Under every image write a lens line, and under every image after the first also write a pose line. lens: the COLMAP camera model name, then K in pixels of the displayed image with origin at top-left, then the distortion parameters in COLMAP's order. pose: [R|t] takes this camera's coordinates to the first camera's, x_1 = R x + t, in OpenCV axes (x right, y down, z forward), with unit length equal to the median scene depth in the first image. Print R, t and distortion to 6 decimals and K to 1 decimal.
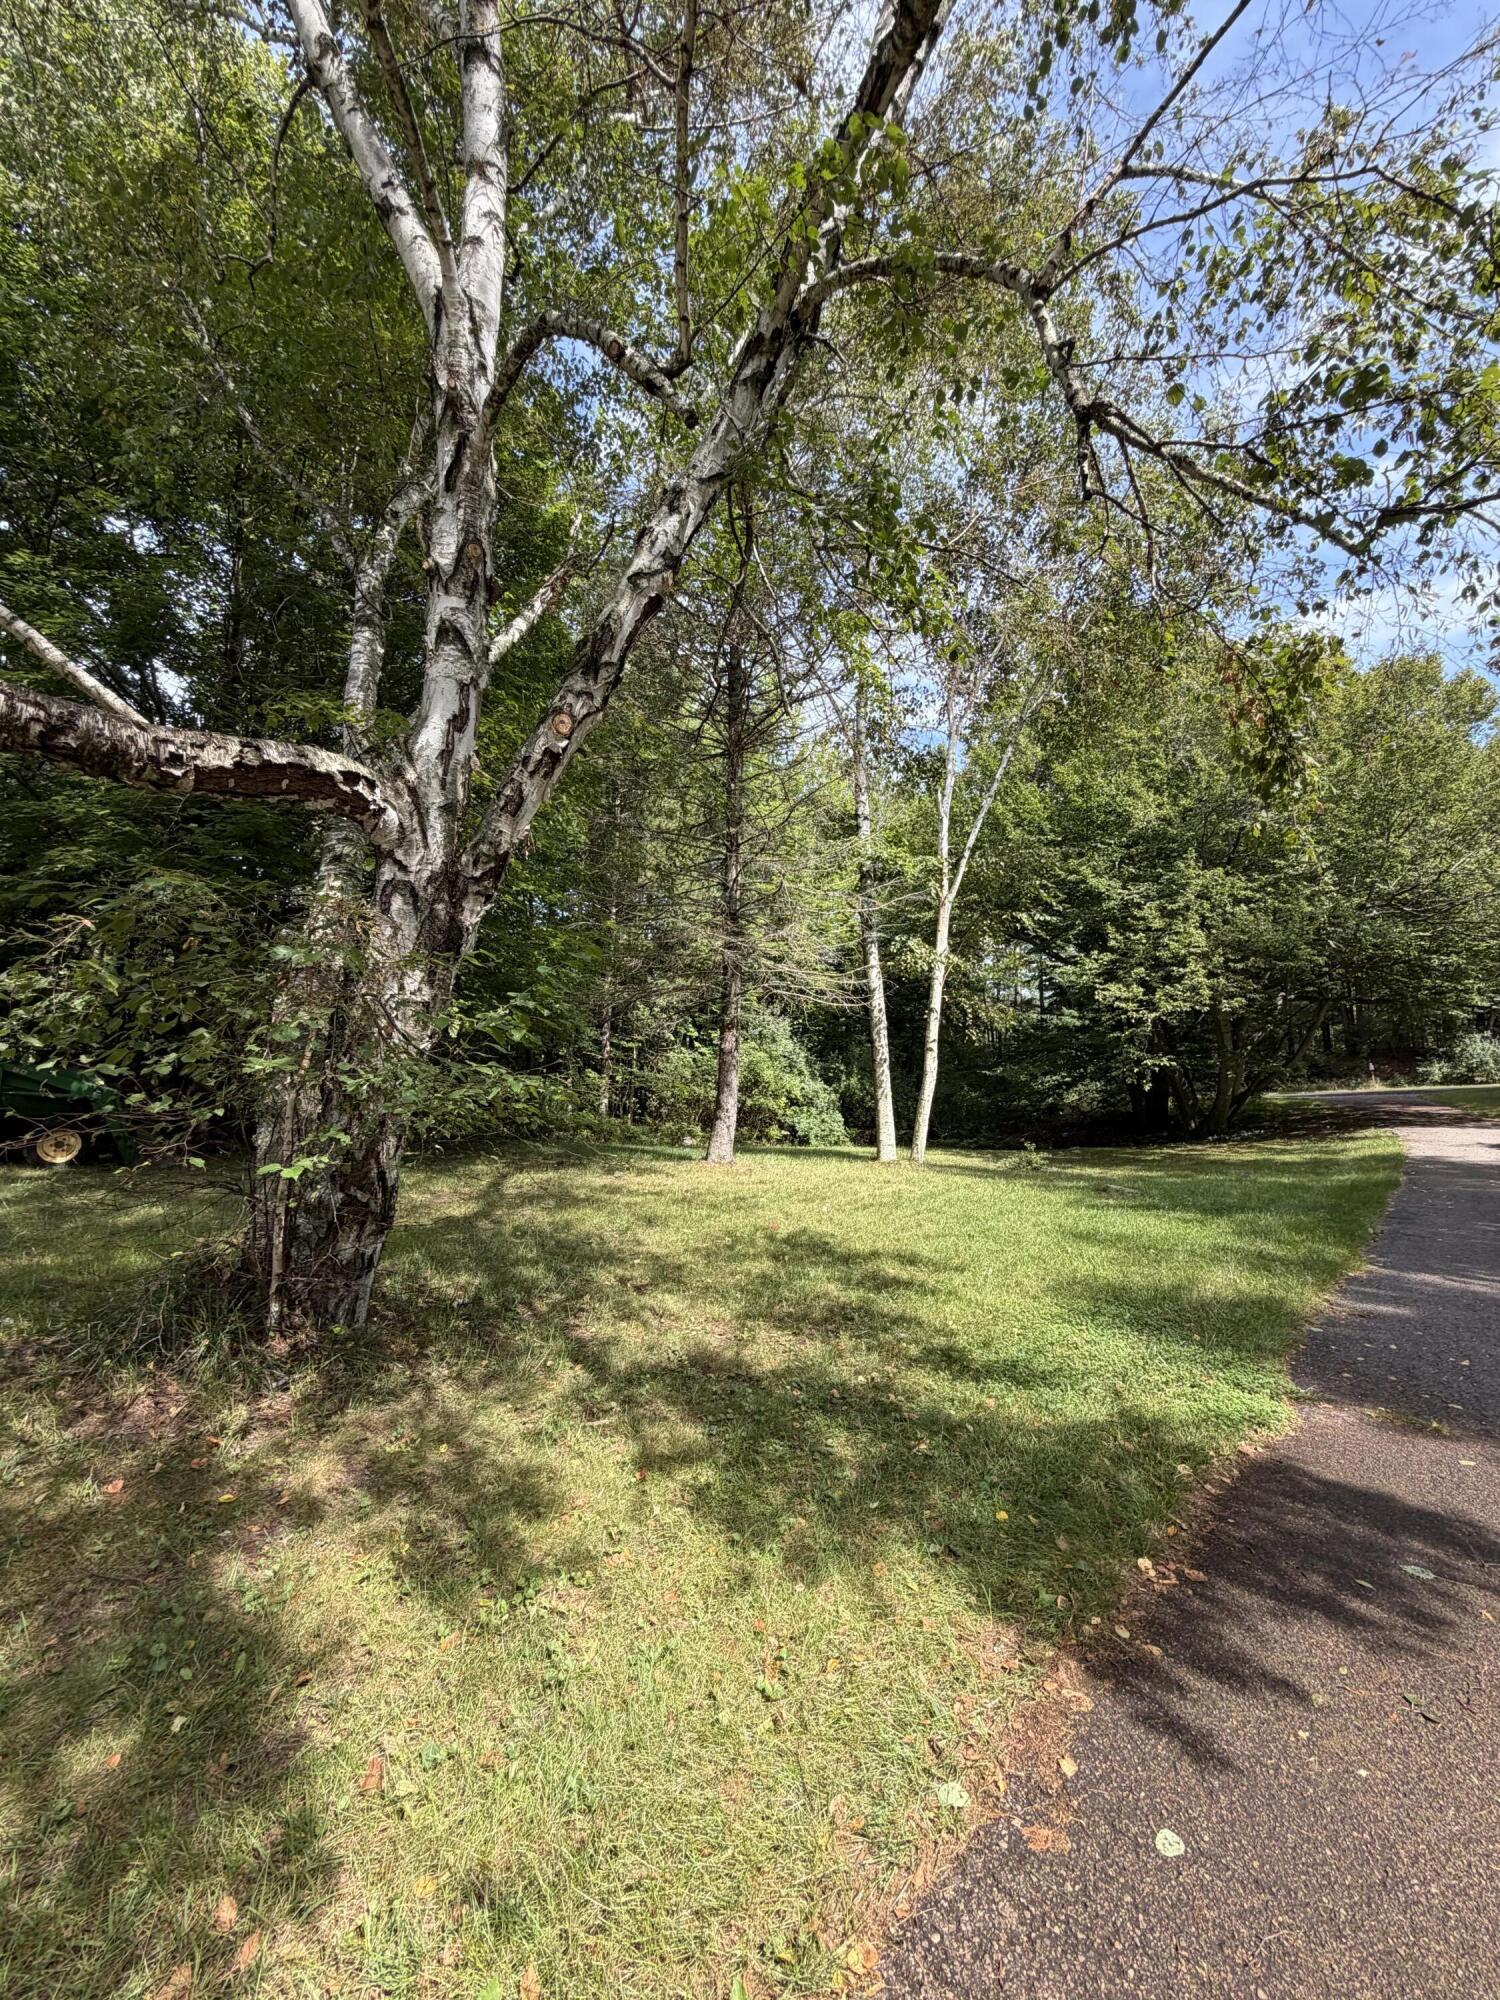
lens RADIAL K [[800.0, 0, 748.9], [0, 800.0, 994.7], [0, 0, 1]] dist [0.000457, 0.000020]
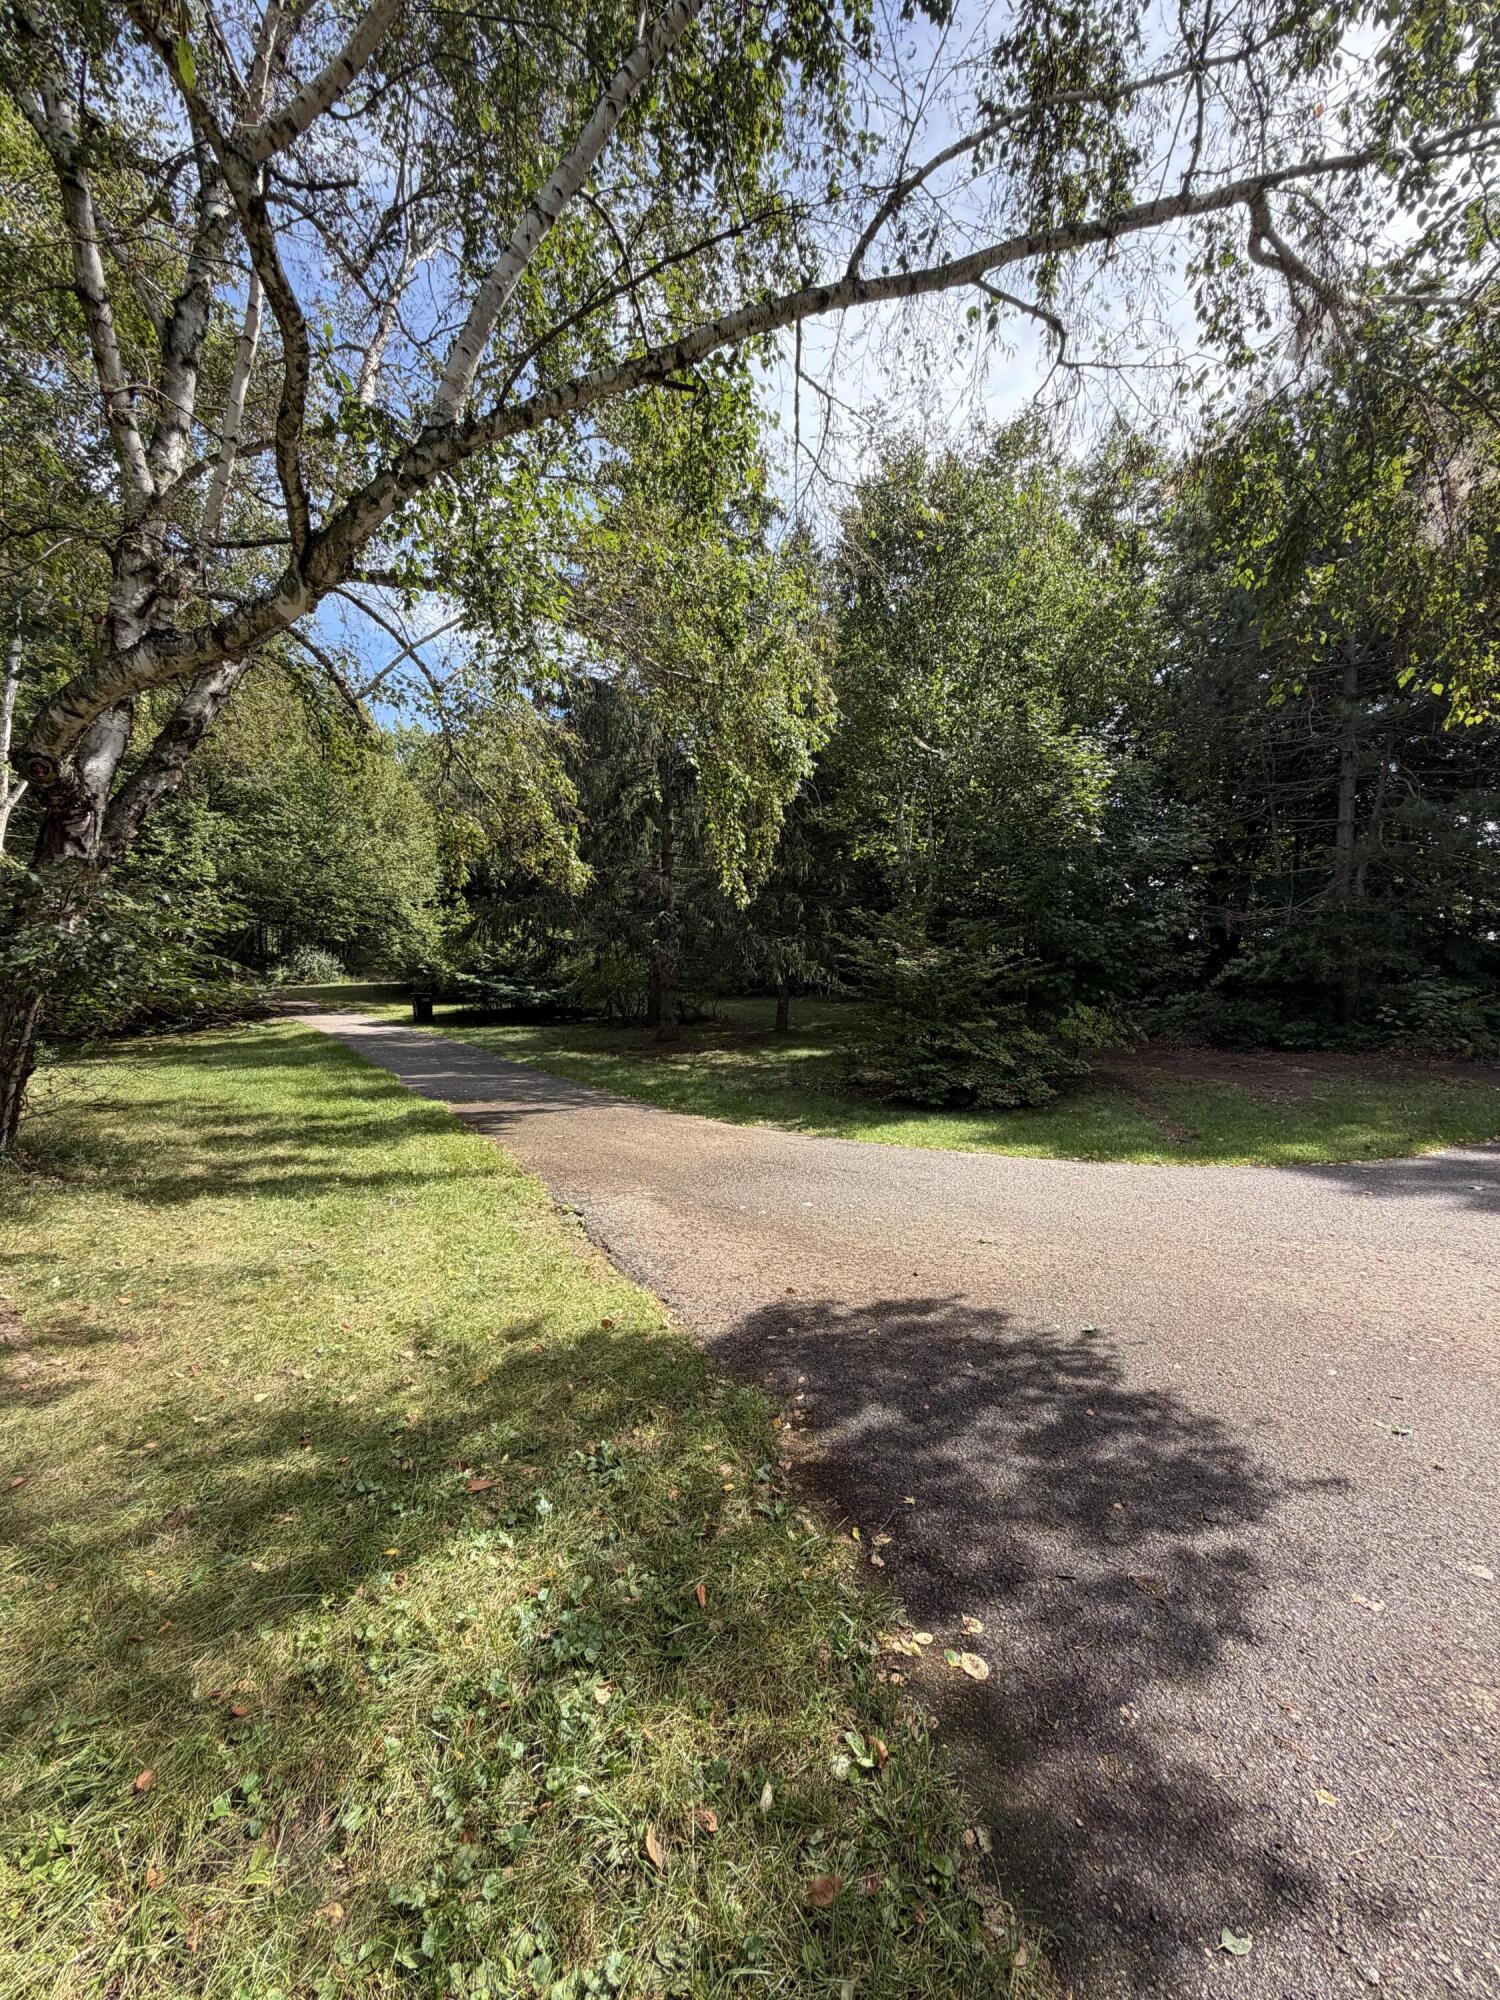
lens RADIAL K [[800.0, 0, 749.7], [0, 800.0, 996.2], [0, 0, 1]] dist [0.000457, 0.000020]
pose [[0.277254, -0.008878, 0.960756, -0.411791], [-0.114724, 0.992497, 0.042278, -0.024214], [-0.953923, -0.121944, 0.274155, -0.175191]]
